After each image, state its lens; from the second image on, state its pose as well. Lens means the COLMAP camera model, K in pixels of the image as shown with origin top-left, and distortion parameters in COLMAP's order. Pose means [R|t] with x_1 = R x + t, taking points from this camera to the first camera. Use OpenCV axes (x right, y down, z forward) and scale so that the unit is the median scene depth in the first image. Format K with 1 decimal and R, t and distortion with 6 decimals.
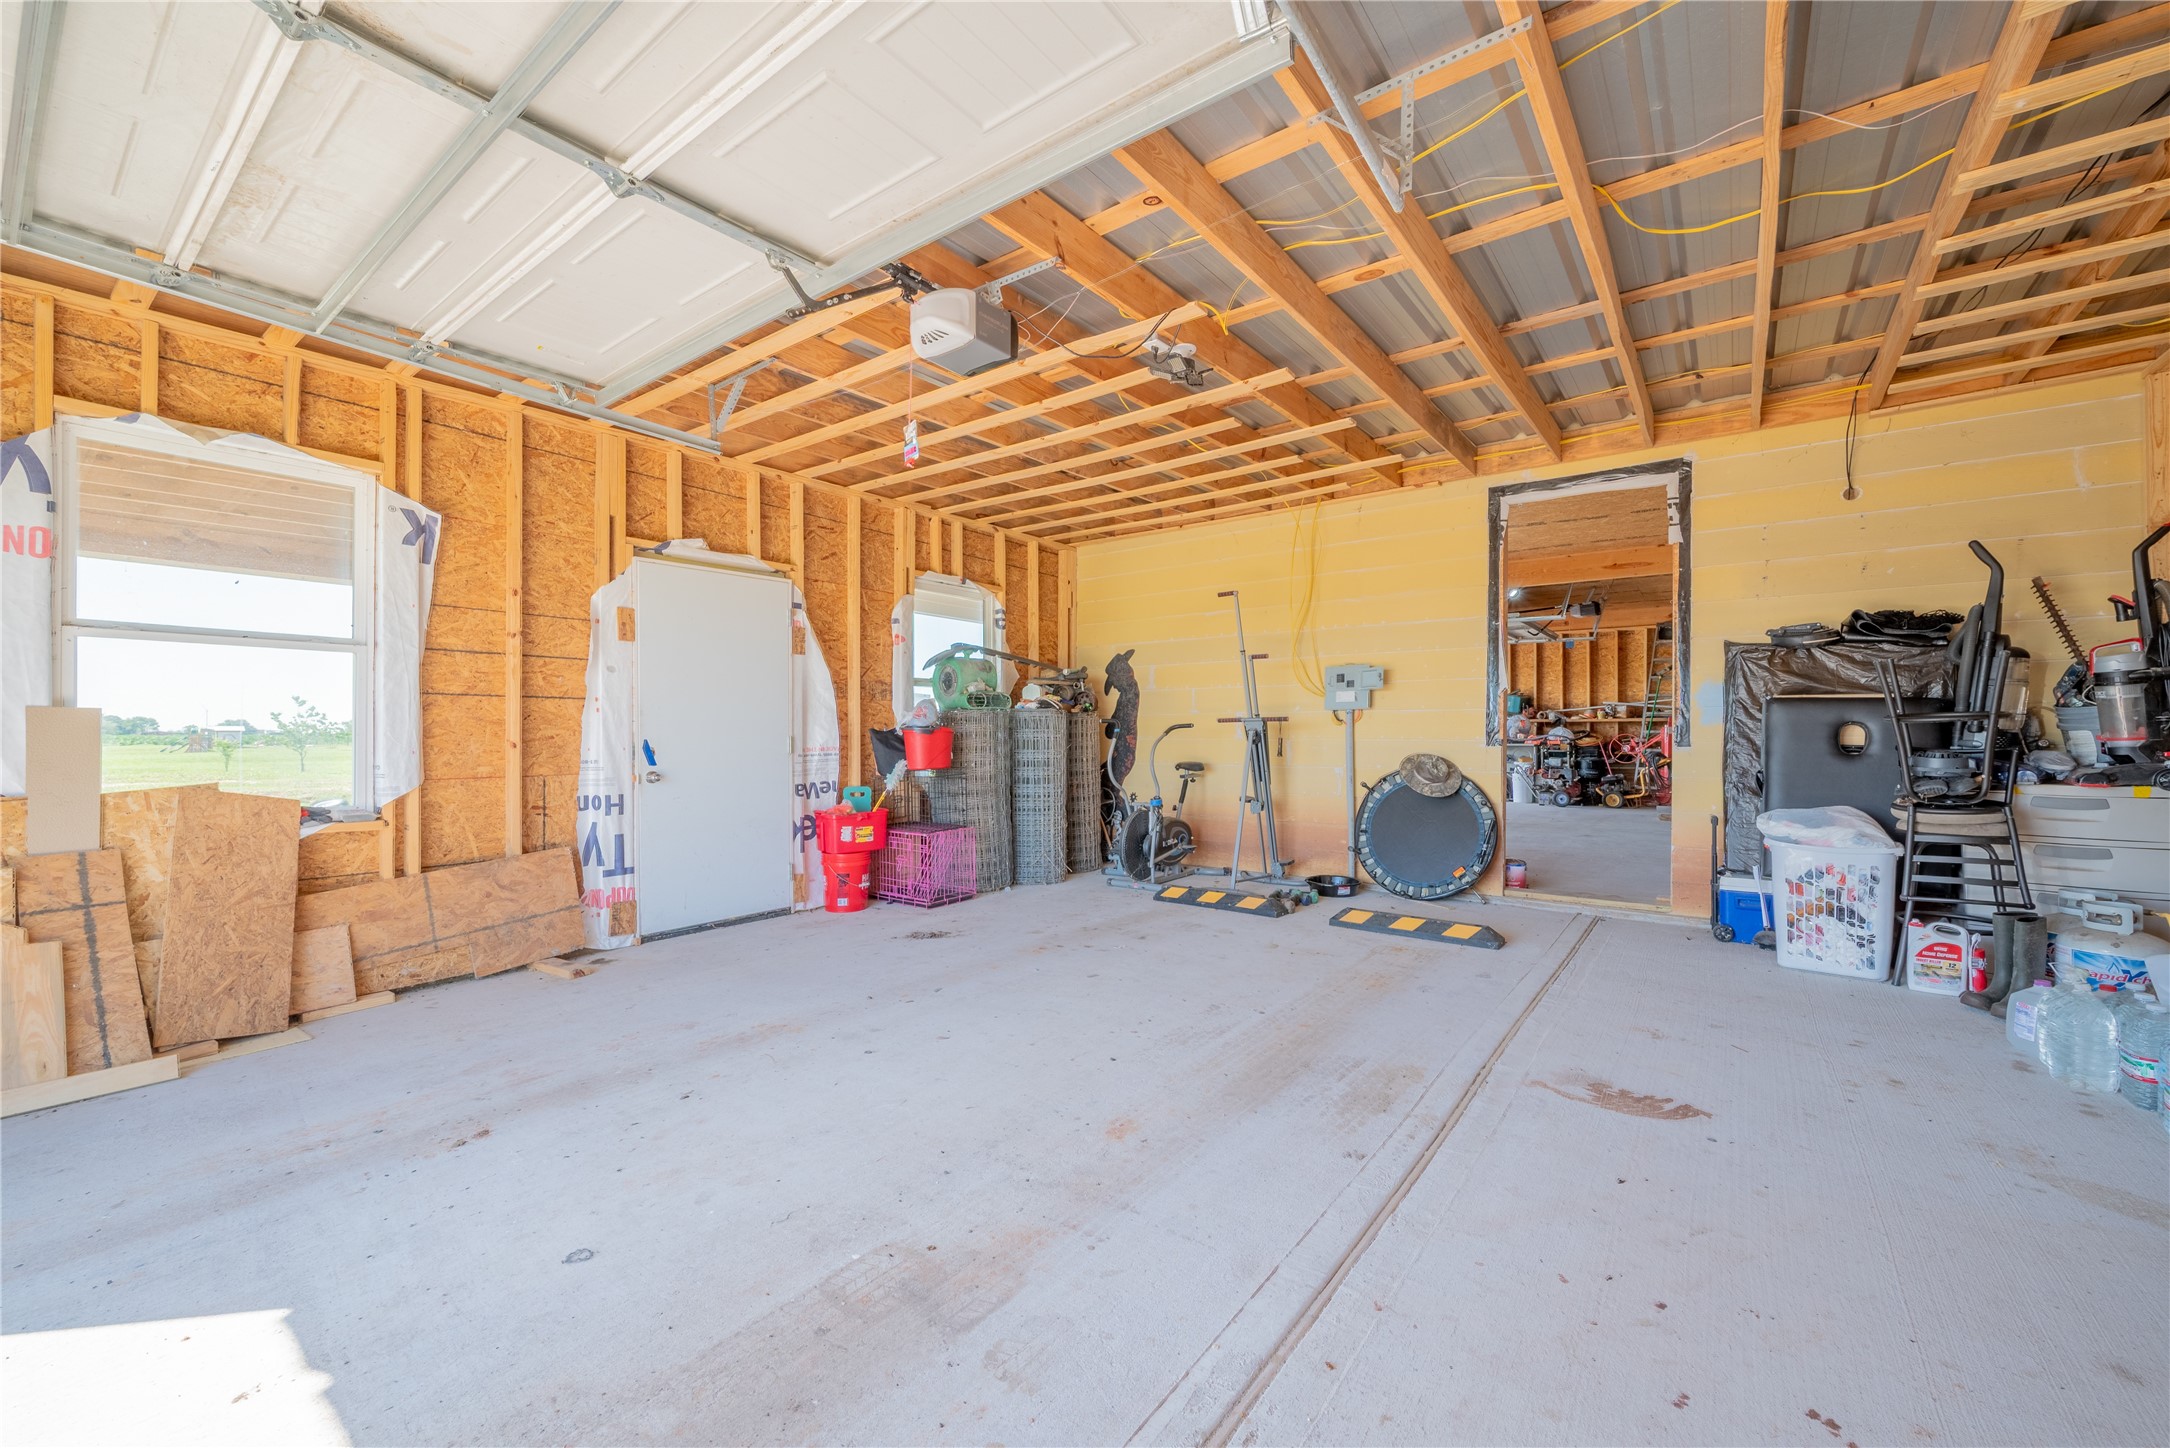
lens RADIAL K [[850.1, 0, 1087.0], [0, 850.1, 729.2], [0, 0, 1]] dist [0.000442, 0.000162]
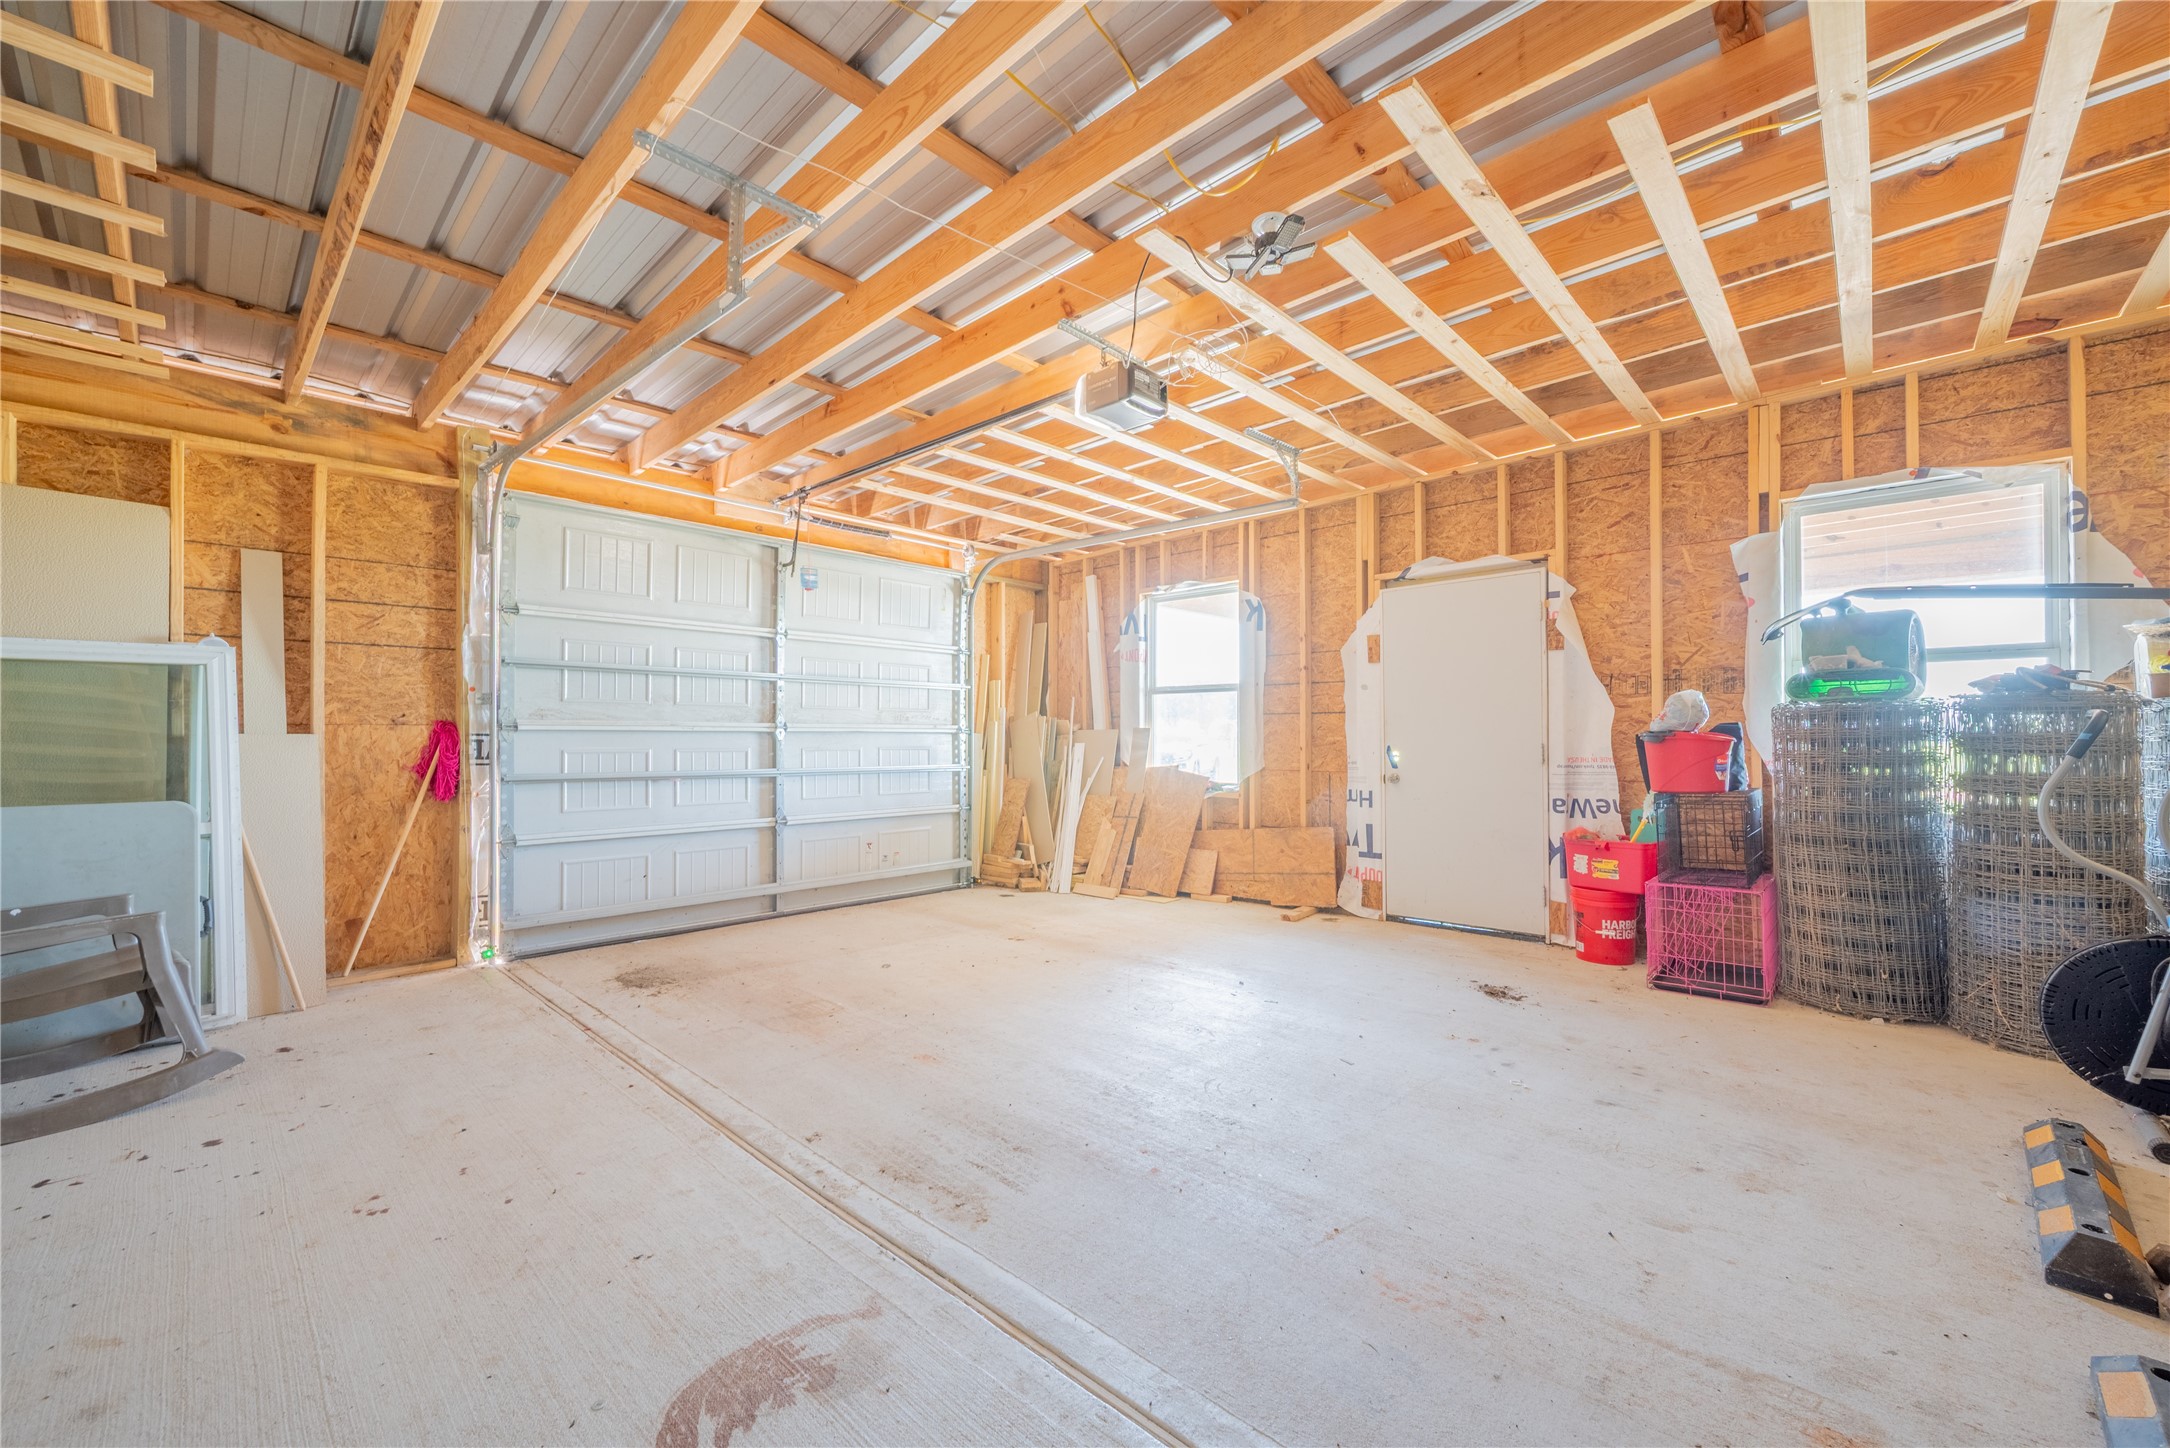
lens RADIAL K [[850.1, 0, 1099.5], [0, 850.1, 729.0], [0, 0, 1]] dist [0.000442, 0.000162]
pose [[-0.095096, -0.006188, -0.995449, 0.791293], [0.007768, 0.999946, -0.006958, -0.005904], [0.995438, -0.008394, -0.095043, 0.852942]]
